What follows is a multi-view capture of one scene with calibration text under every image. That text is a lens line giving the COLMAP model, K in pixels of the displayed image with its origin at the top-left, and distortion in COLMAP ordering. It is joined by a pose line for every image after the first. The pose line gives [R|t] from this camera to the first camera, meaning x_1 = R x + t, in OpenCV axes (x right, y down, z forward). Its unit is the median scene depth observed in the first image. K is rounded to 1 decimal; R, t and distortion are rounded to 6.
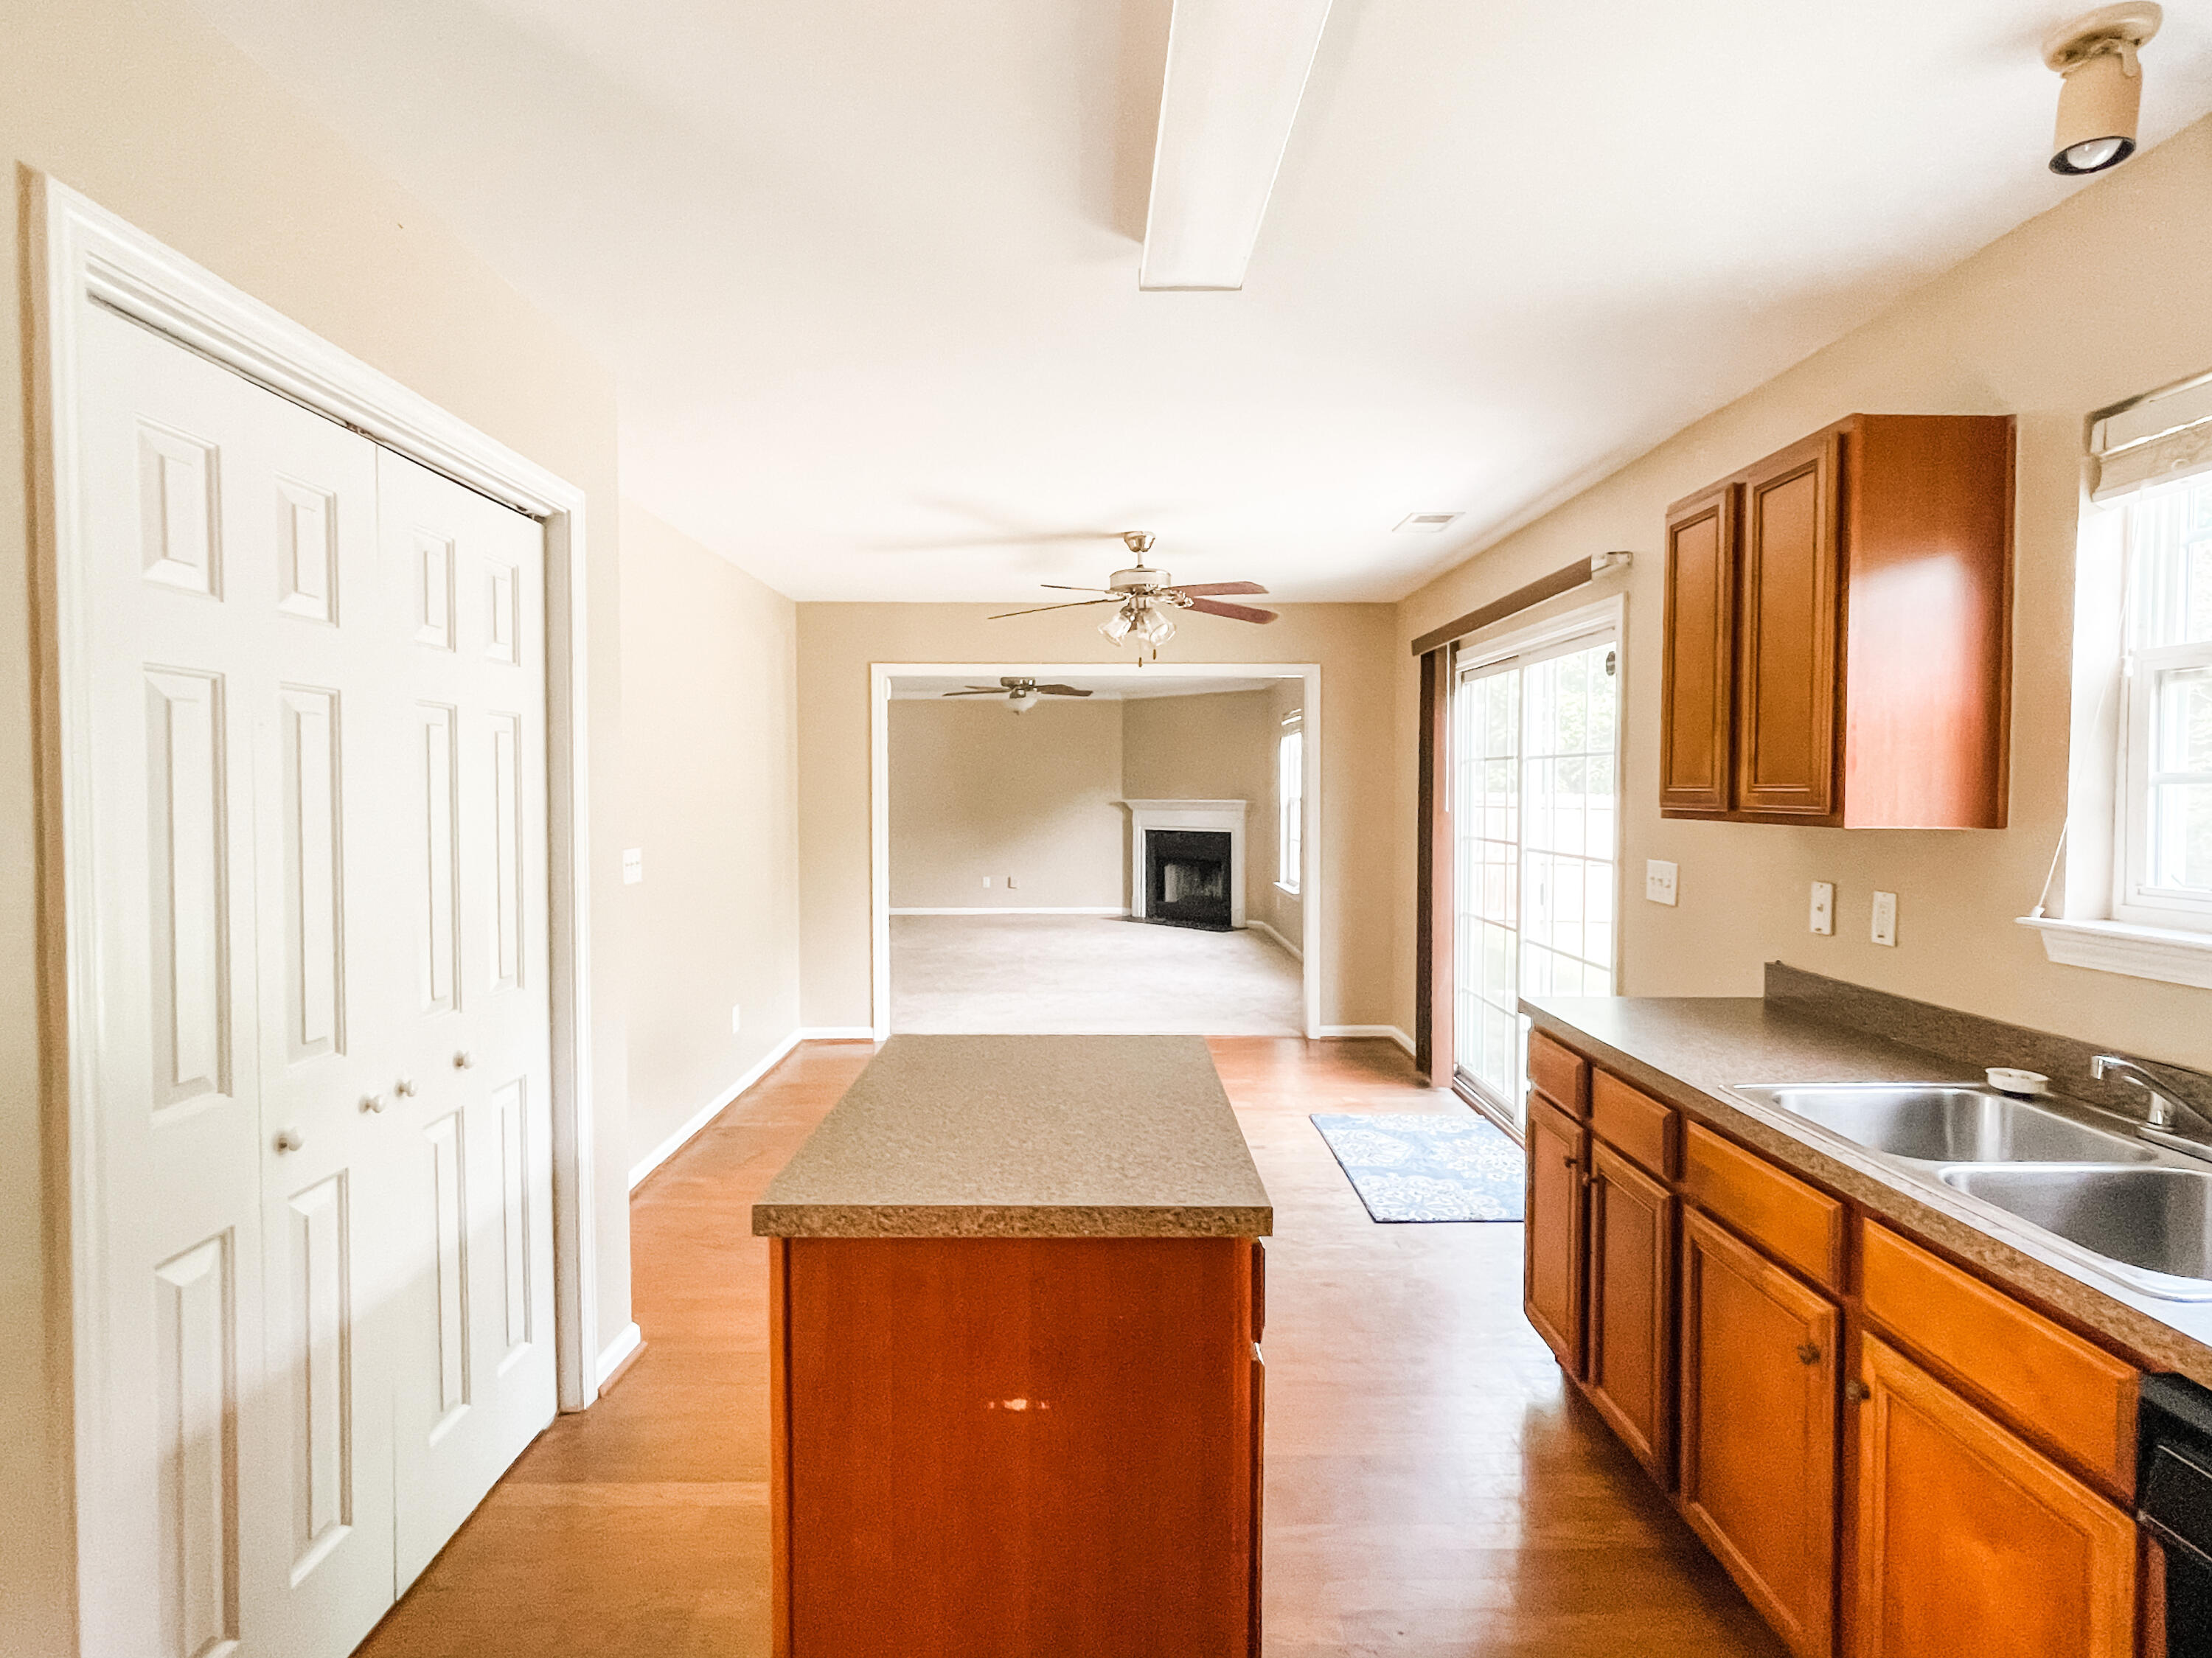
lens RADIAL K [[1073.1, 0, 1106.0], [0, 1073.1, 829.0], [0, 0, 1]] dist [0.000248, 0.000017]
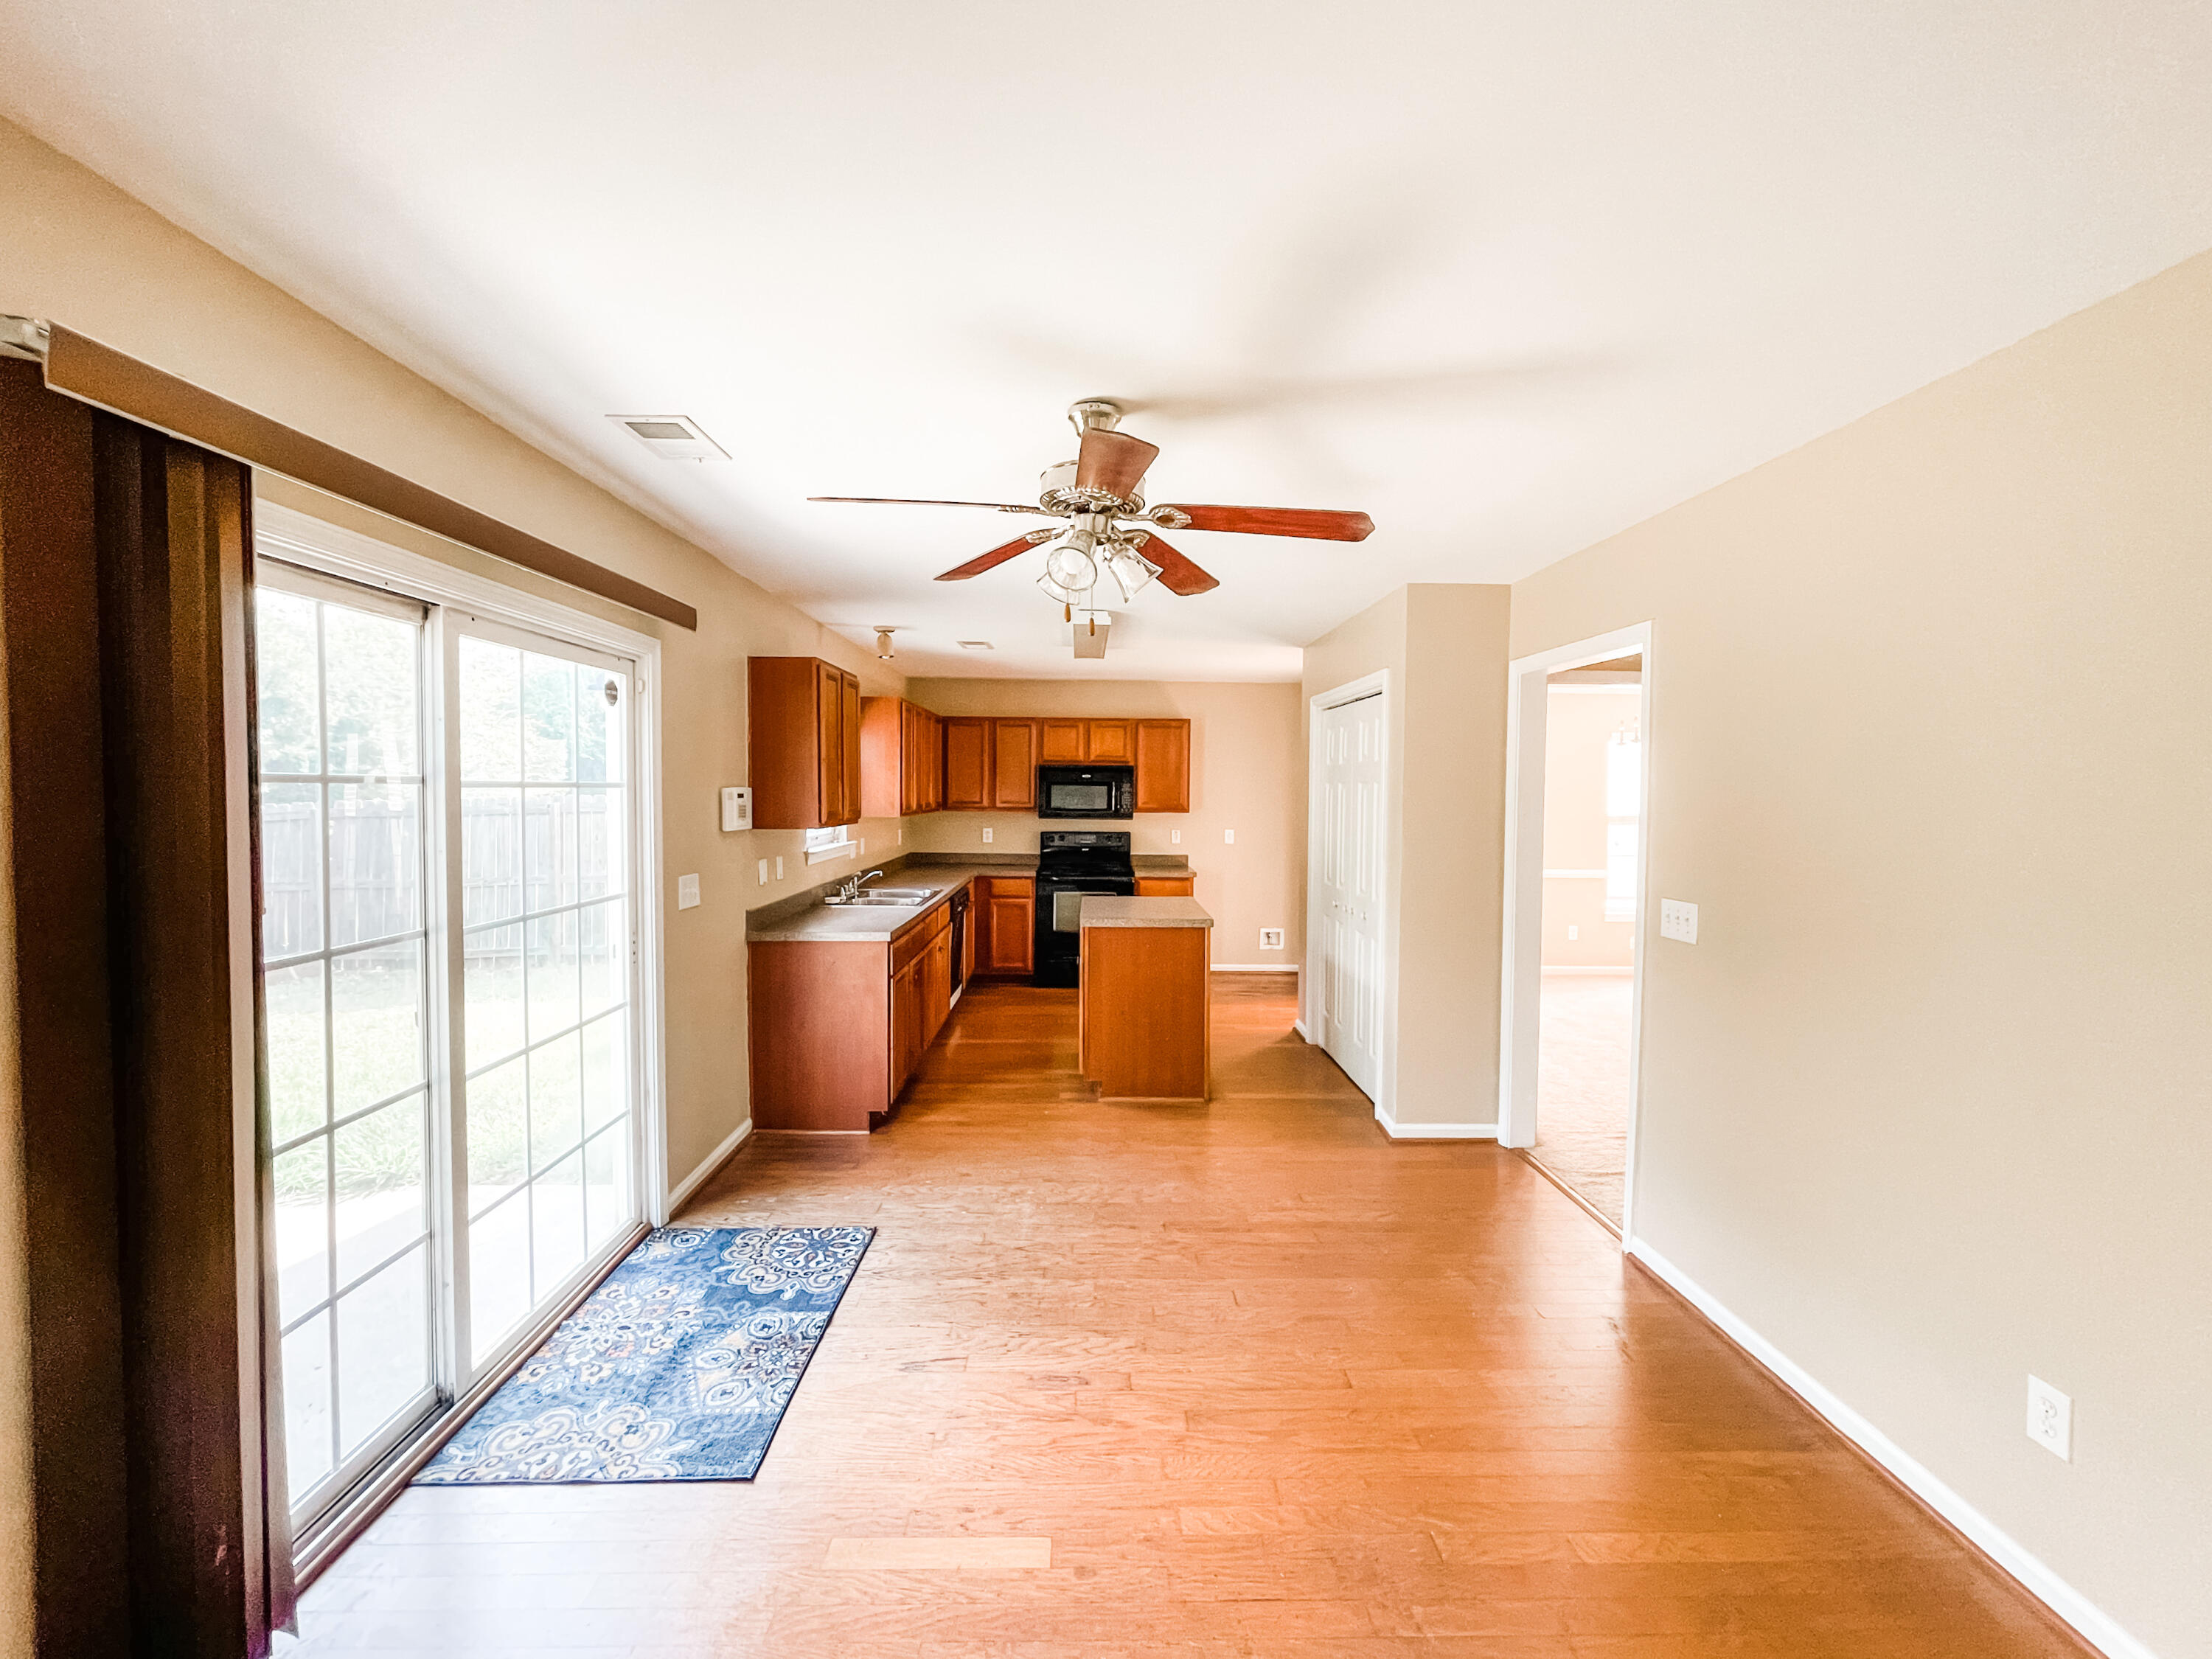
lens RADIAL K [[894.6, 0, 1106.0], [0, 894.6, 829.5], [0, 0, 1]] dist [-0.000005, 0.000093]
pose [[-0.999888, -0.006540, -0.013465, 0.030169], [-0.007469, 0.997510, 0.070122, -0.082589], [0.012972, 0.070215, -0.997448, 1.577645]]
